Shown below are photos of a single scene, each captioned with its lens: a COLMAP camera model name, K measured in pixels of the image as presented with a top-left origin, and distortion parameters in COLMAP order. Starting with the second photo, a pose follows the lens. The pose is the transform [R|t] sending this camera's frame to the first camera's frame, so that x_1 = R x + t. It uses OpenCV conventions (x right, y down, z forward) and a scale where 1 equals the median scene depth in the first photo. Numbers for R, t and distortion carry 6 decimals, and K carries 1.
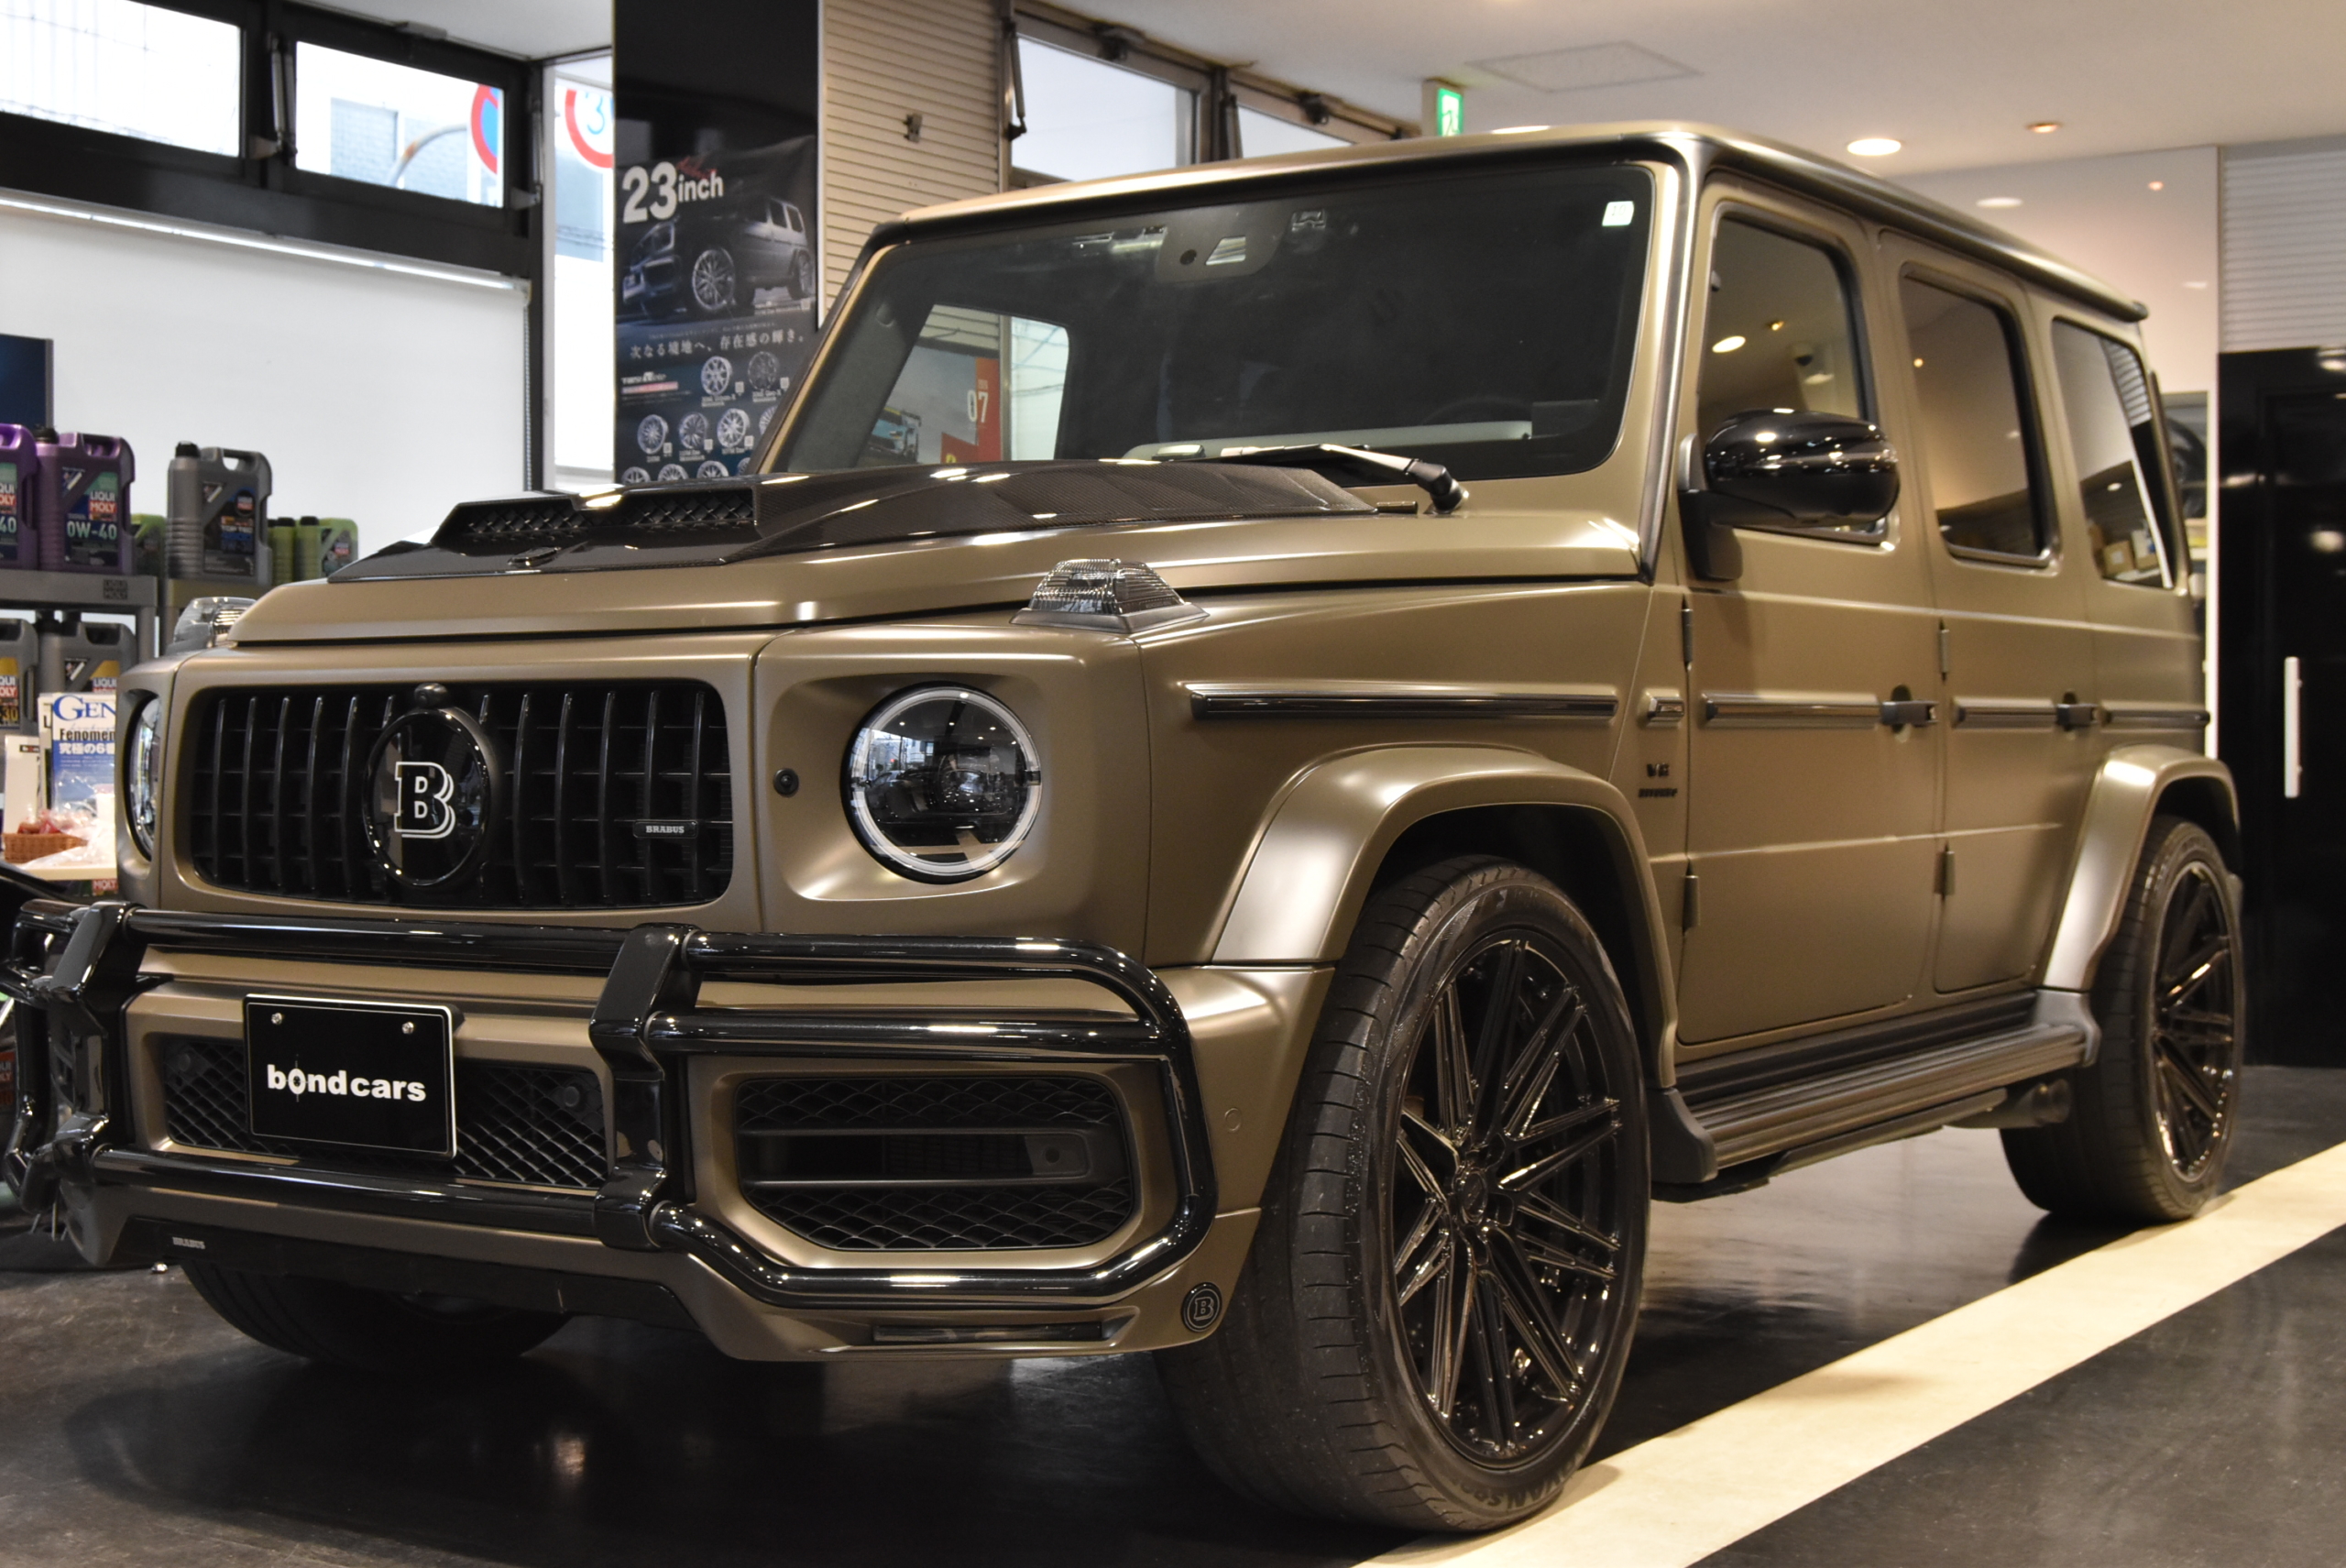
lens RADIAL K [[3108.3, 0, 1175.0], [0, 3108.3, 739.0], [0, 0, 1]] dist [-0.024764, -0.029024]
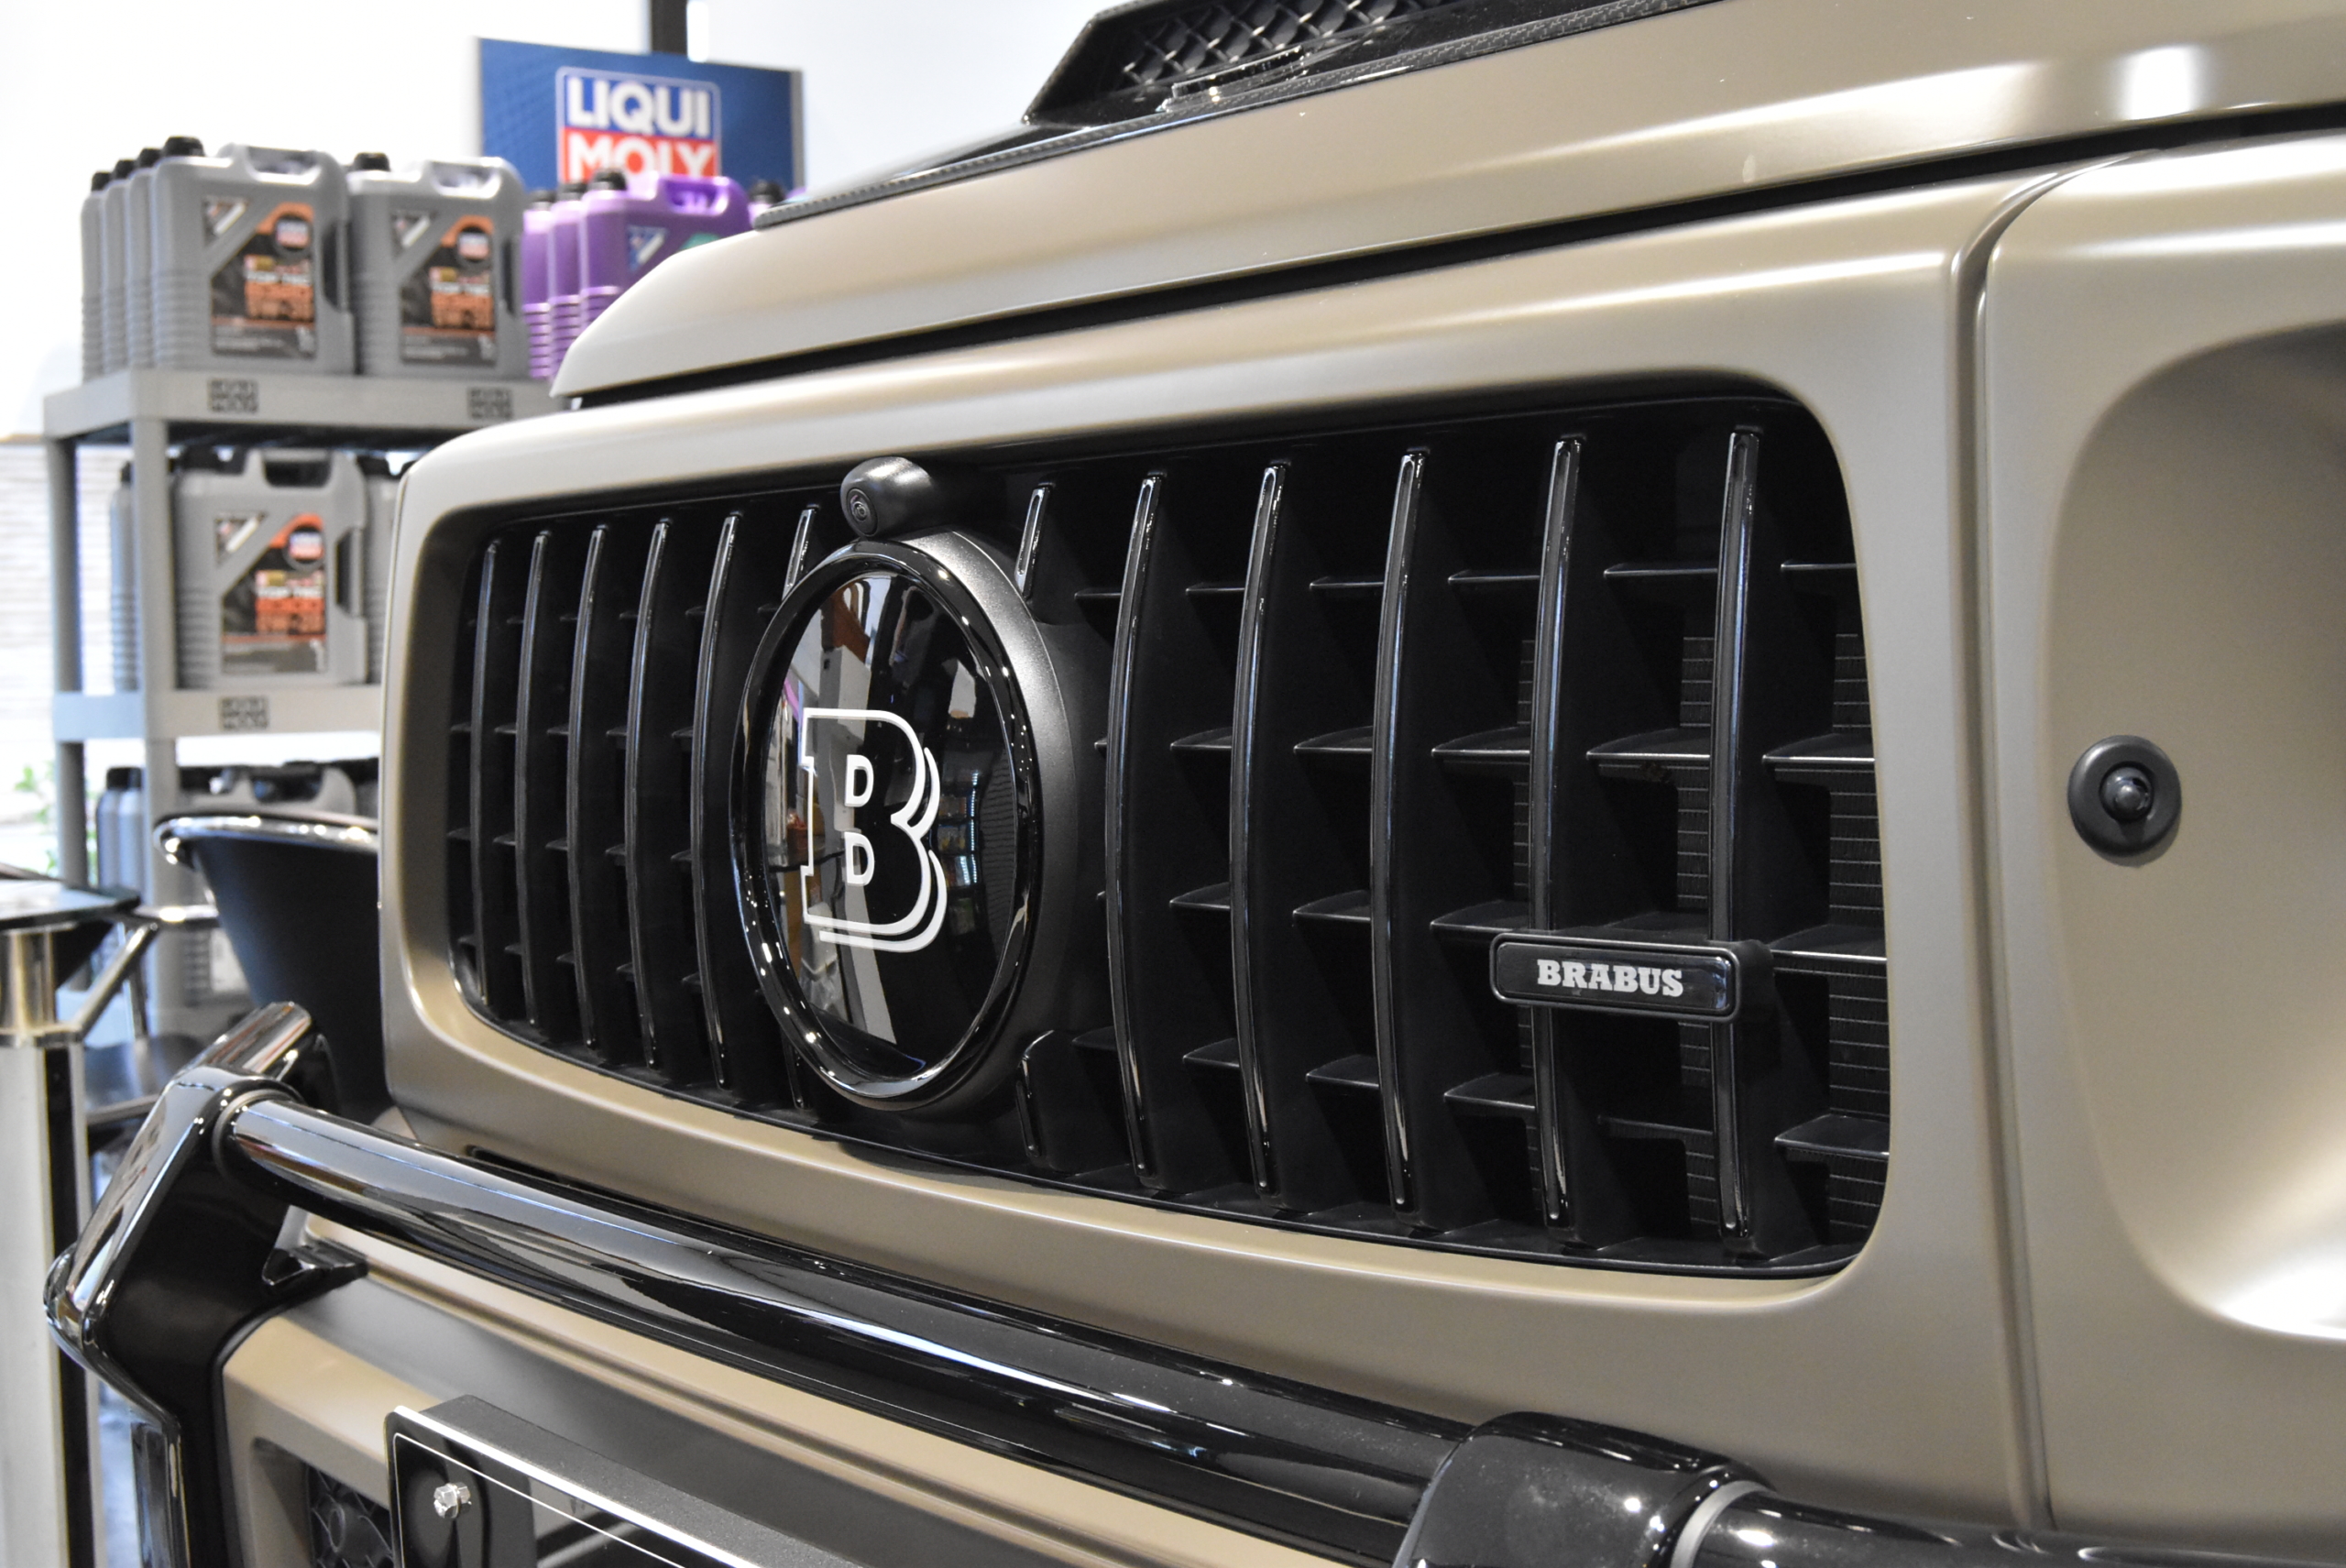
lens RADIAL K [[3108.3, 0, 1175.0], [0, 3108.3, 739.0], [0, 0, 1]] dist [-0.024764, -0.029024]
pose [[0.947258, -0.009636, -0.320326, -0.116963], [0.021592, 0.999196, 0.033795, 0.000434], [0.319743, -0.038929, 0.946704, 0.753294]]
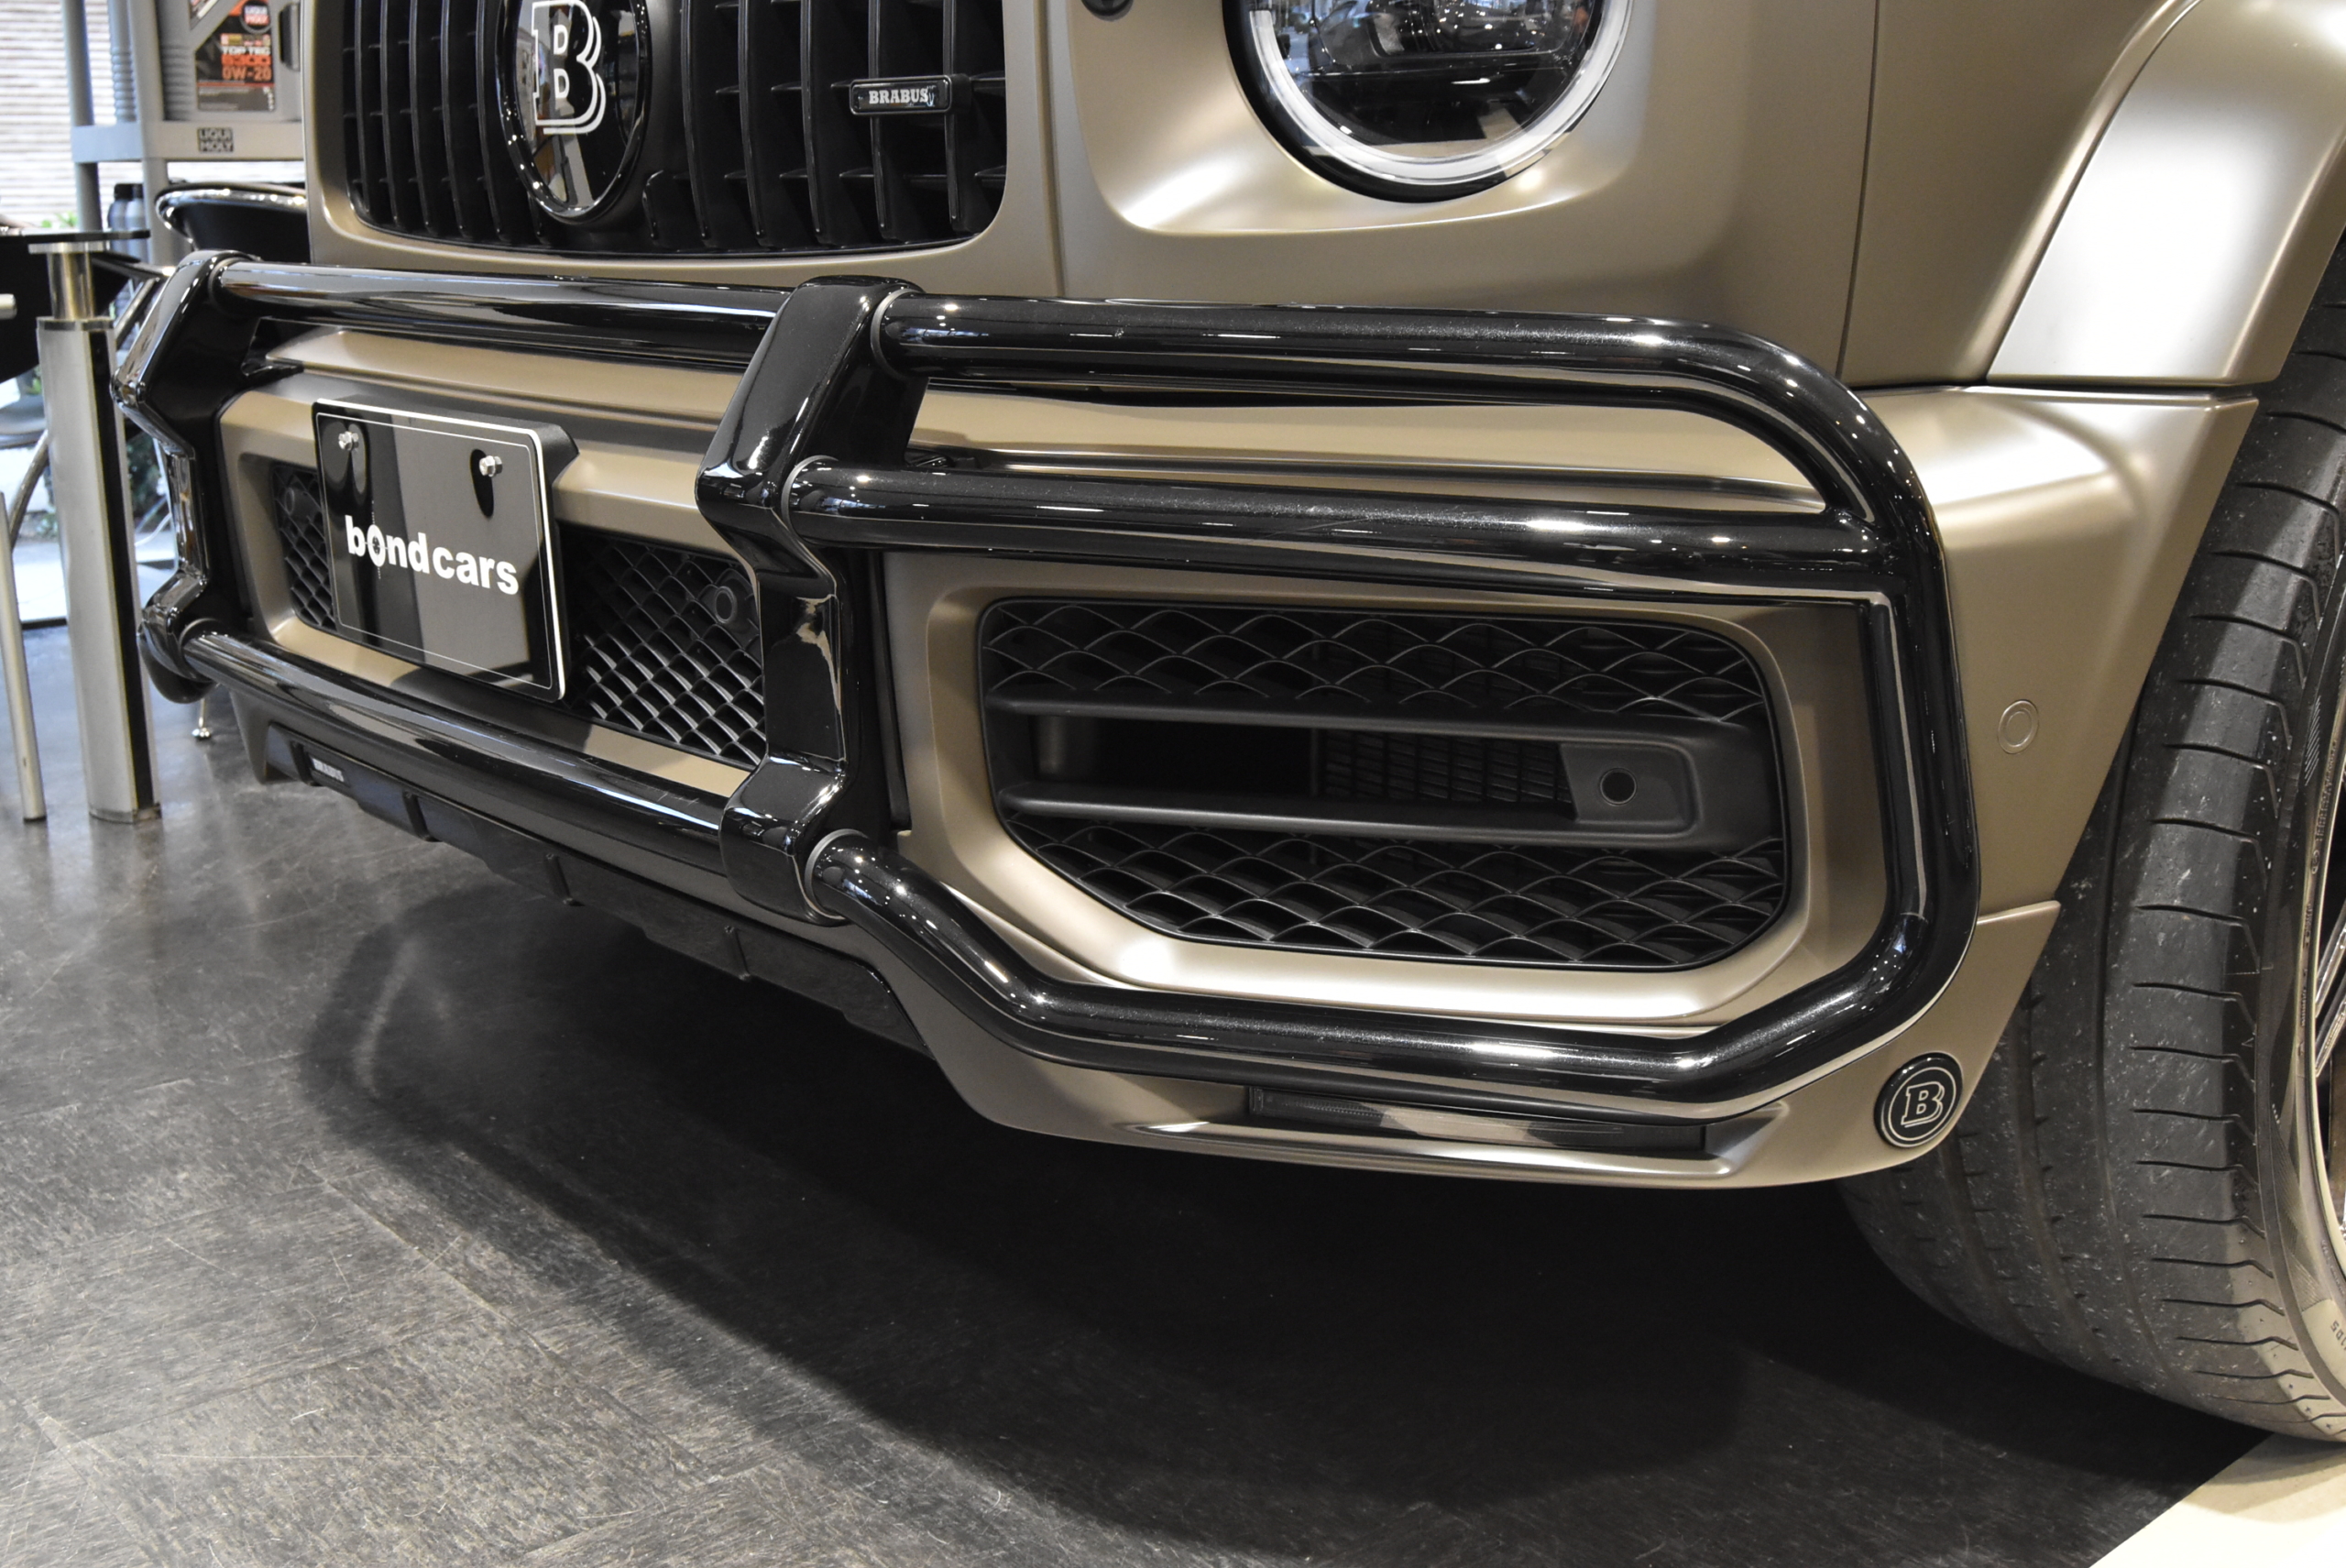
lens RADIAL K [[2495.9, 0, 1173.0], [0, 2495.9, 784.0], [0, 0, 1]] dist [-0.046103, -0.004585]
pose [[0.967204, 0.062029, -0.246312, -0.011157], [-0.001588, 0.971181, 0.238337, 0.041718], [0.253998, -0.230129, 0.939428, 0.599270]]
